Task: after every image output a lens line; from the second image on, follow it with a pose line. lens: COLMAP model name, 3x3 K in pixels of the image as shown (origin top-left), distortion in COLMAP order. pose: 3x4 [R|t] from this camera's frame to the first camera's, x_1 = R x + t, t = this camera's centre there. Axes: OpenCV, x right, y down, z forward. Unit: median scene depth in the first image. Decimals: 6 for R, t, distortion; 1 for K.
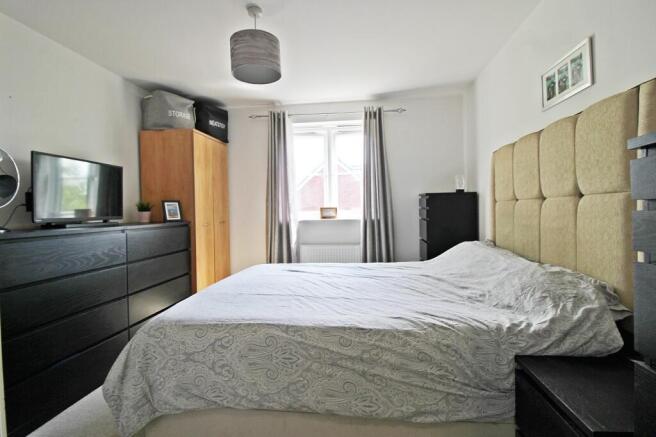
lens RADIAL K [[313.9, 0, 329.0], [0, 313.9, 212.6], [0, 0, 1]] dist [-0.000086, 0.000036]
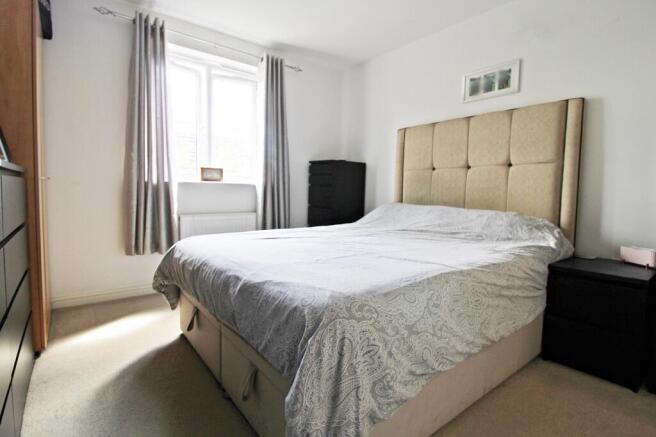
lens RADIAL K [[321.1, 0, 328.0], [0, 321.1, 218.5], [0, 0, 1]] dist [0.001151, -0.000265]
pose [[0.714011, -0.035522, 0.699233, -0.469275], [-0.026268, 0.996650, 0.077455, 0.053498], [-0.699642, -0.073671, 0.710686, 0.247415]]
